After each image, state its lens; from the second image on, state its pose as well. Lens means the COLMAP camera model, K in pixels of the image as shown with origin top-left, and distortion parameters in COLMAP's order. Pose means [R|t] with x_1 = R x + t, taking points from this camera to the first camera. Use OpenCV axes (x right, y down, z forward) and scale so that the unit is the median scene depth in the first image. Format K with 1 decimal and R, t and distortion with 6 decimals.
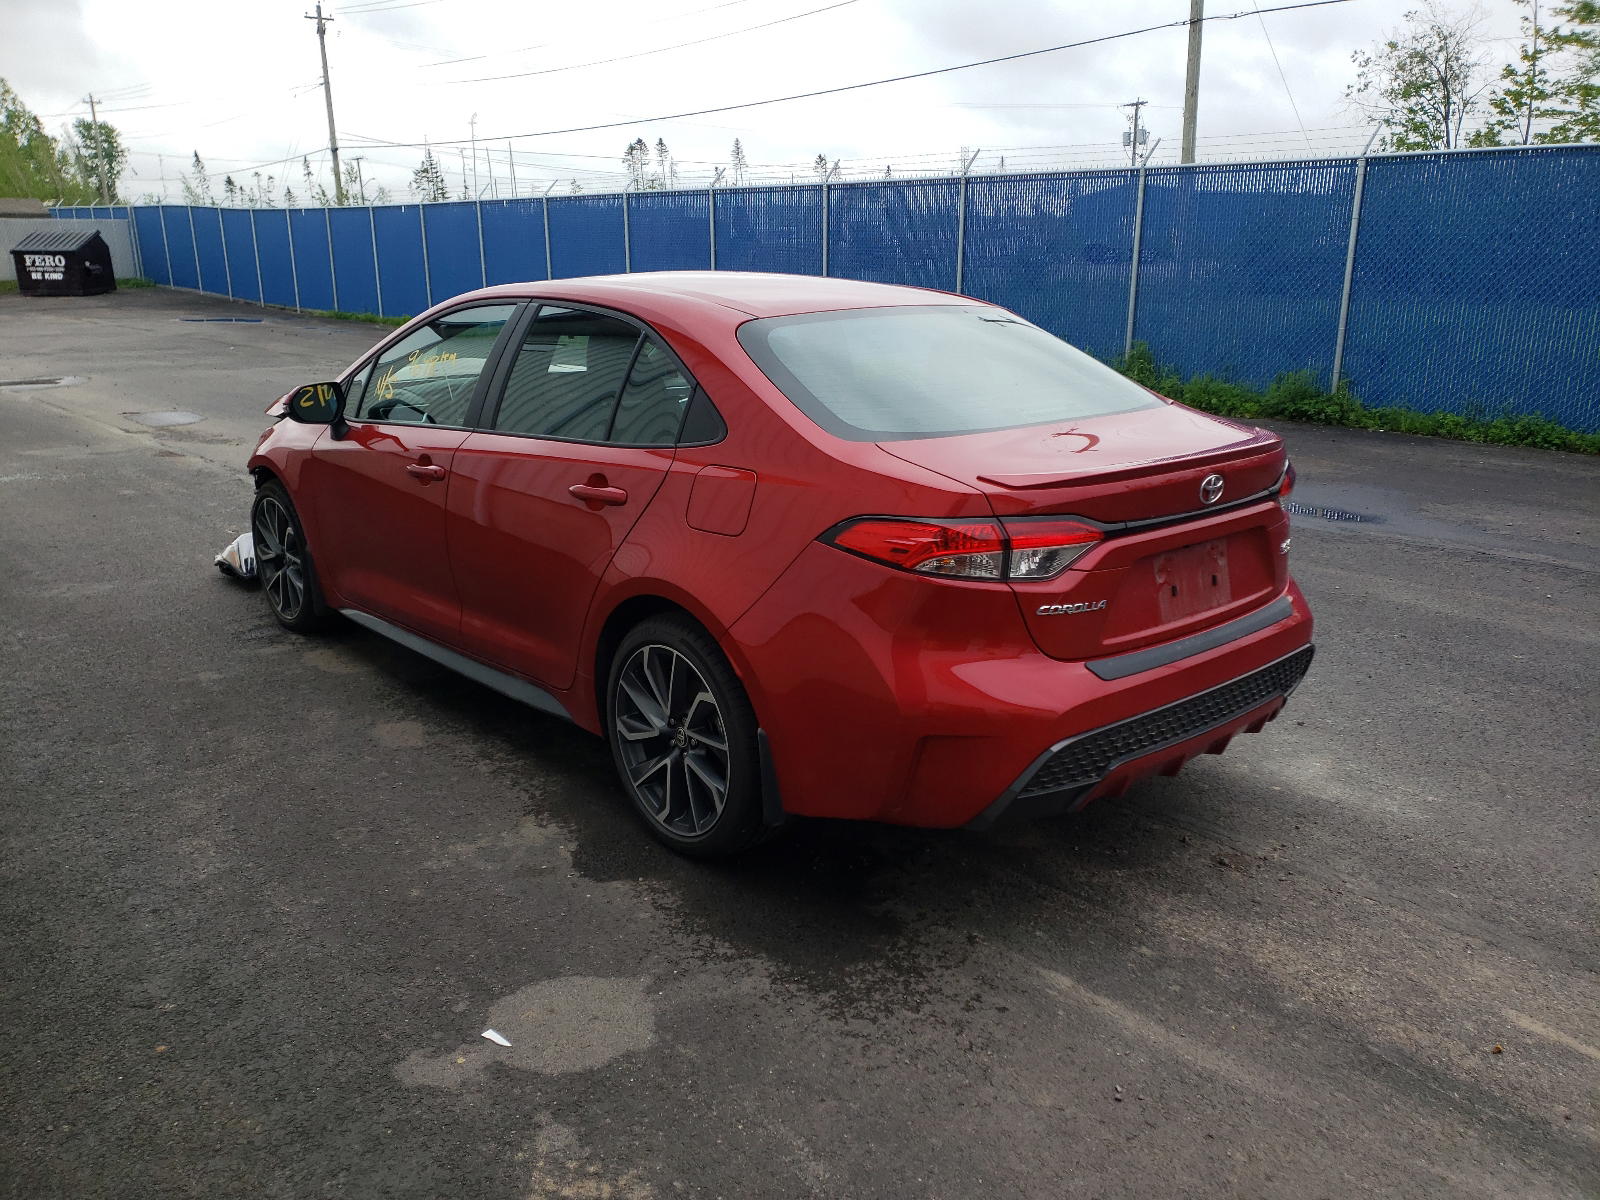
lens RADIAL K [[1214.0, 0, 800.0], [0, 1214.0, 600.0], [0, 0, 1]] dist [0.009232, 0.003622]
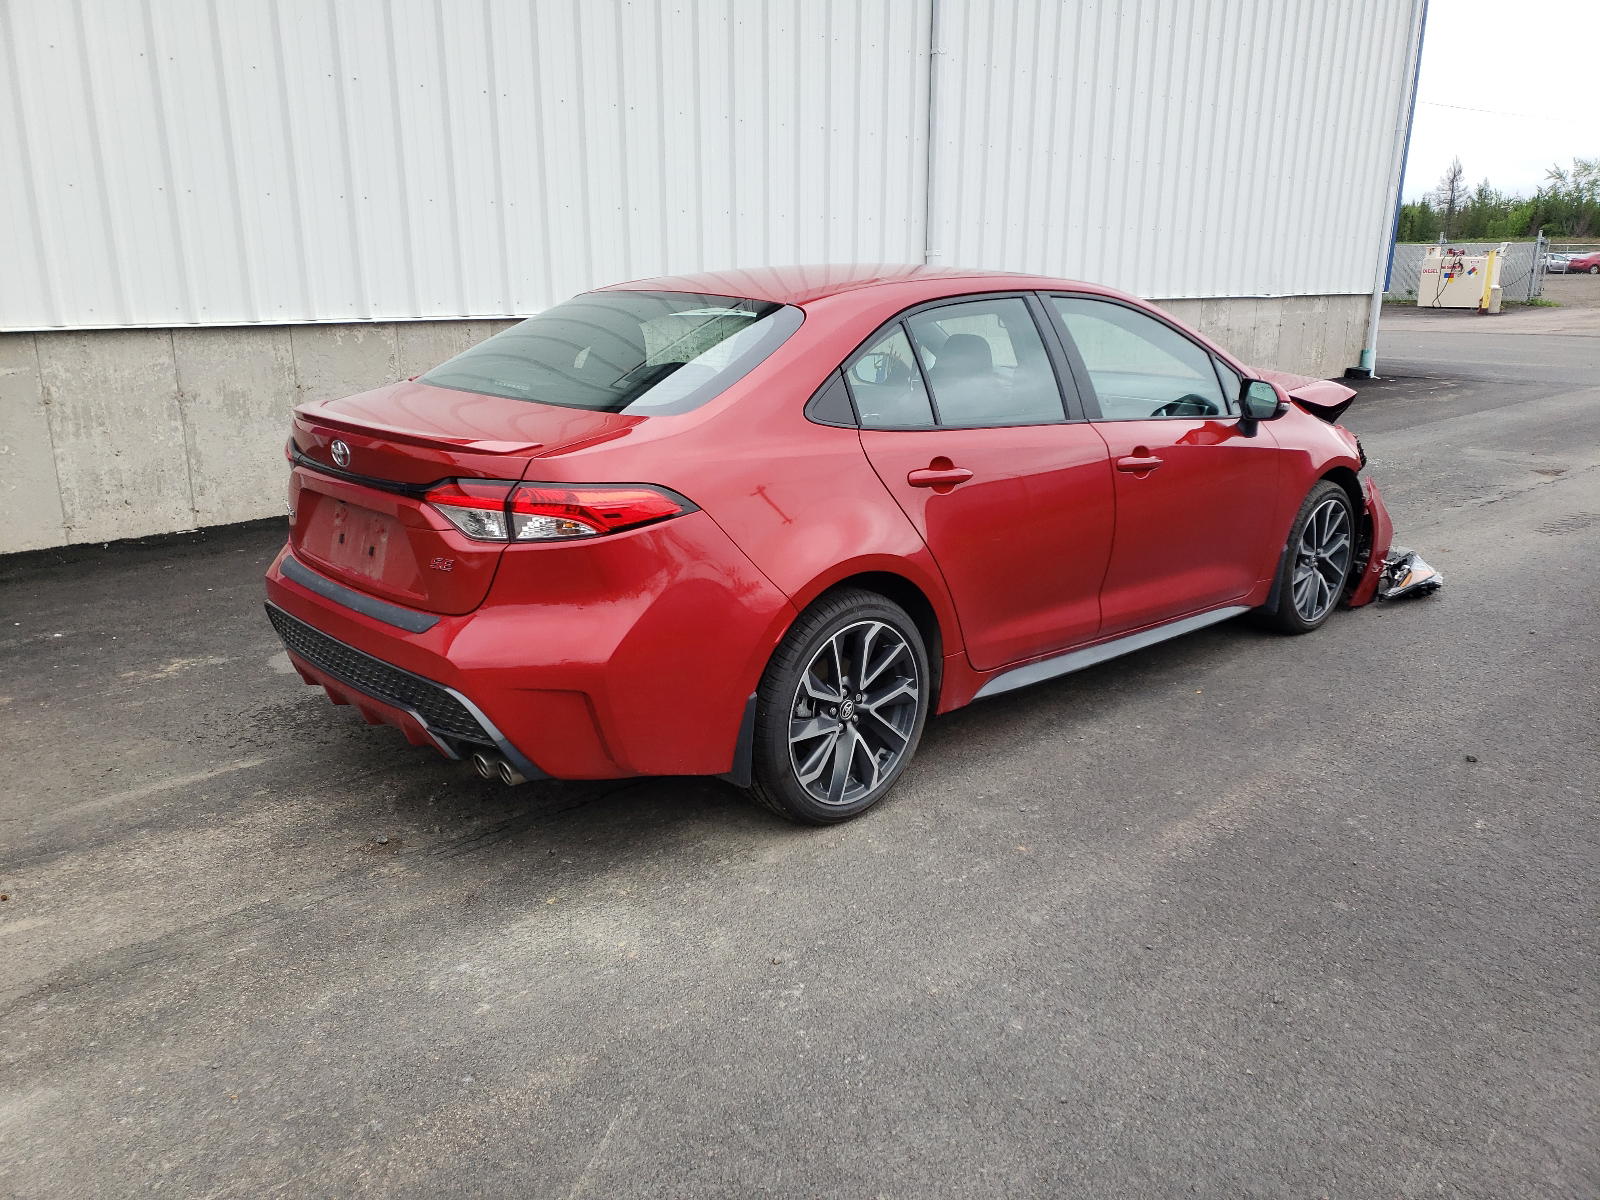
lens RADIAL K [[1214.0, 0, 800.0], [0, 1214.0, 600.0], [0, 0, 1]] dist [0.009232, 0.003622]
pose [[0.058930, 0.272503, -0.960349, 1.250468], [-0.276683, 0.928790, 0.246570, -0.308426], [0.959153, 0.251182, 0.130130, 1.120798]]
